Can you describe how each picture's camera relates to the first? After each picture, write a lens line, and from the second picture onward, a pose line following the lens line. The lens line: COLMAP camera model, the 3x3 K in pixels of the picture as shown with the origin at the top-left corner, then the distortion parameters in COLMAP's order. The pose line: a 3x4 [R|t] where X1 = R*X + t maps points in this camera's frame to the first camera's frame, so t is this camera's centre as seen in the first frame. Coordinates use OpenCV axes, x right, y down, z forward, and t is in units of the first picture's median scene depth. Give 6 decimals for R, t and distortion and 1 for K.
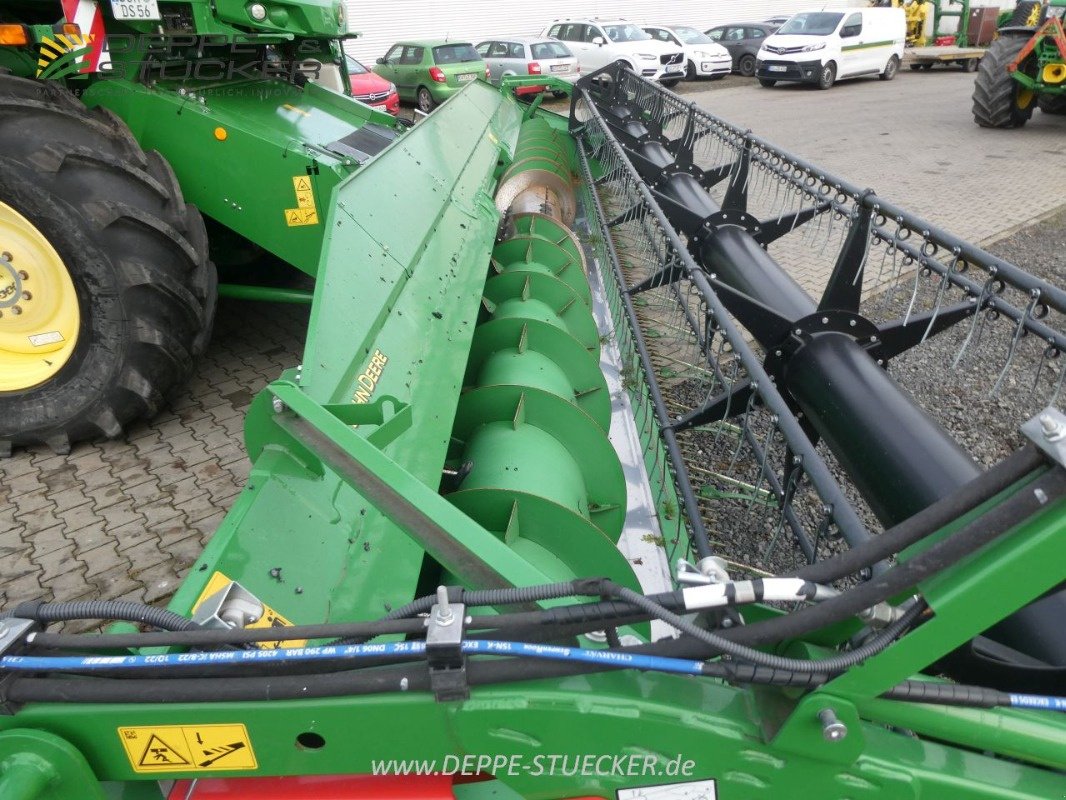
lens RADIAL K [[759.3, 0, 533.0], [0, 759.3, 400.0], [0, 0, 1]] dist [-0.009285, -0.000551]
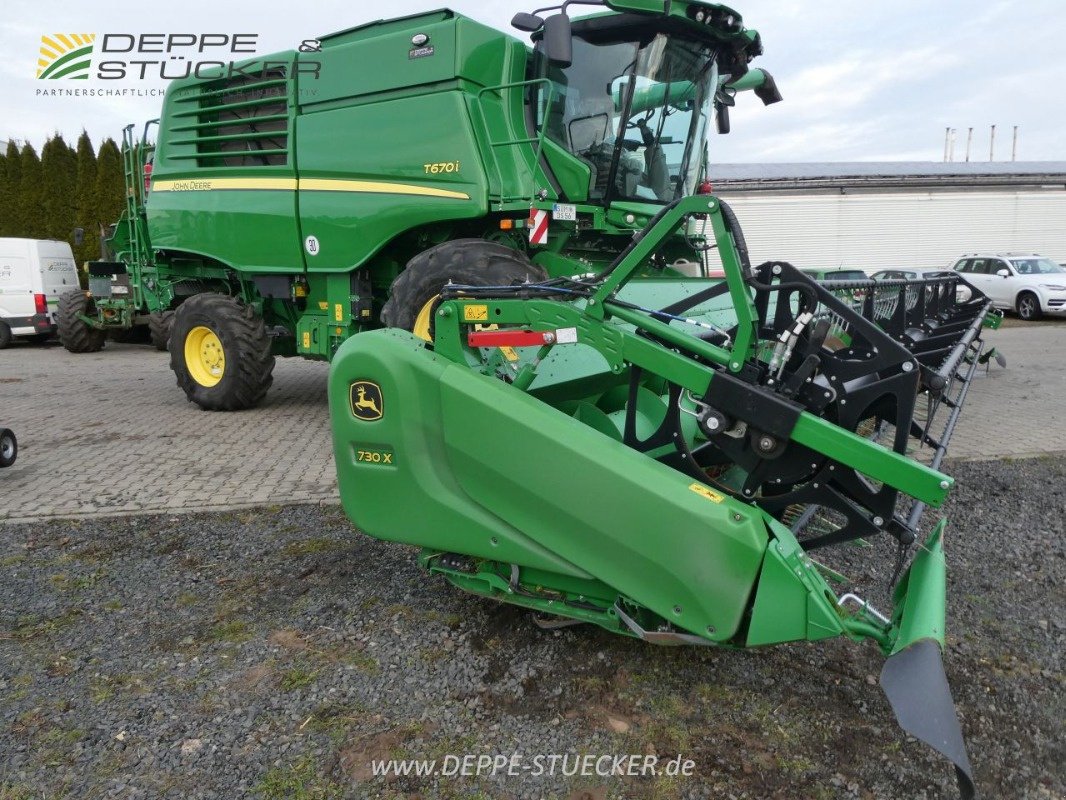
lens RADIAL K [[769.6, 0, 533.0], [0, 769.6, 400.0], [0, 0, 1]] dist [-0.010863, -0.001842]
pose [[0.850530, 0.098349, -0.516648, 0.316391], [-0.245144, 0.943252, -0.224011, 0.262797], [0.465298, 0.317181, 0.826374, -0.347809]]
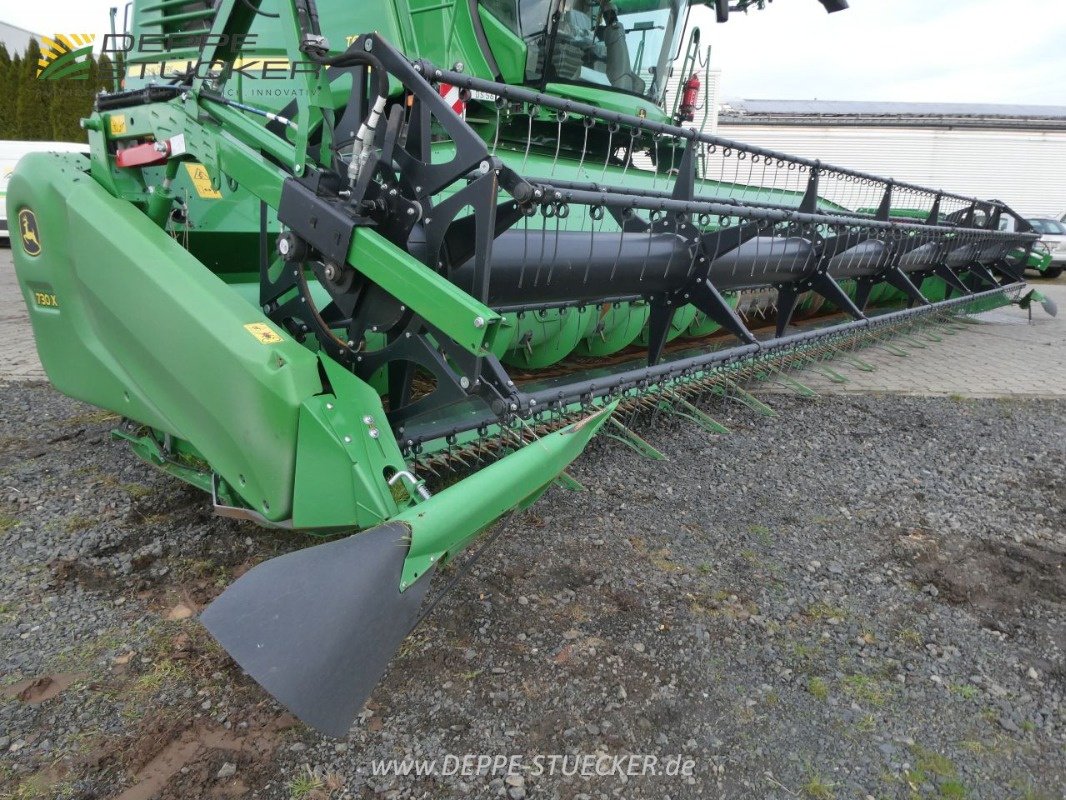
lens RADIAL K [[770.4, 0, 534.6], [0, 770.4, 405.7], [0, 0, 1]] dist [-0.000101, -0.002446]
pose [[0.771624, 0.199092, -0.604118, 0.507361], [-0.332793, 0.935753, -0.116682, 0.216755], [0.542075, 0.291081, 0.788306, -0.098019]]
